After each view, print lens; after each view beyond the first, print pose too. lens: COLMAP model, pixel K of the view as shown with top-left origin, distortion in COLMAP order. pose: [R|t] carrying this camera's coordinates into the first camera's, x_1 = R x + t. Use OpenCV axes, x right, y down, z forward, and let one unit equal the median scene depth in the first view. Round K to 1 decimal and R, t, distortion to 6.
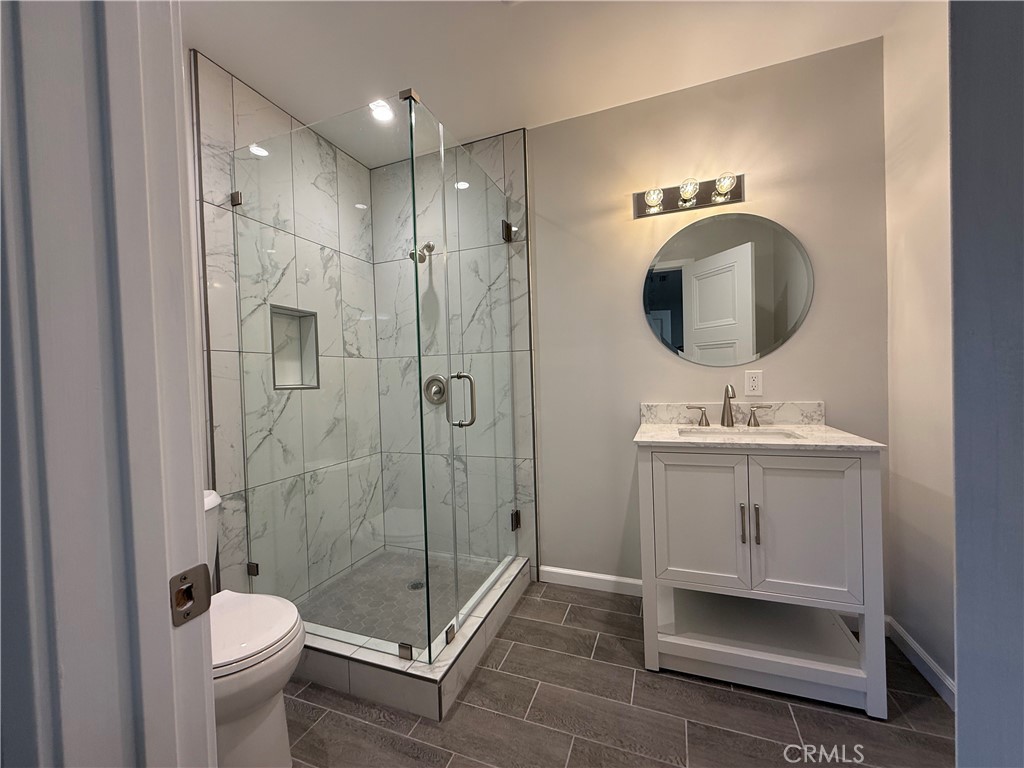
lens RADIAL K [[412.2, 0, 507.4], [0, 412.2, 385.6], [0, 0, 1]] dist [0.003307, 0.000071]
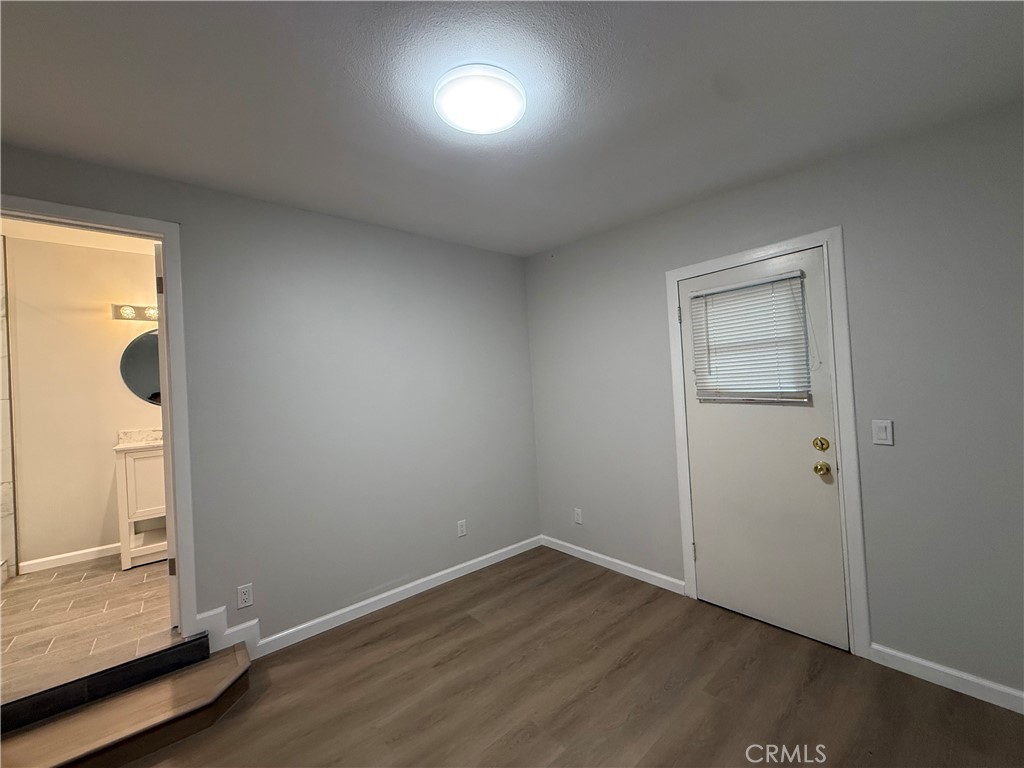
lens RADIAL K [[412.2, 0, 503.9], [0, 412.2, 382.7], [0, 0, 1]] dist [0.003307, 0.000071]
pose [[0.493936, 0.017736, 0.869318, -0.351761], [0.056745, 0.997003, -0.052583, 0.023071], [-0.867645, 0.075302, 0.491449, -1.148481]]
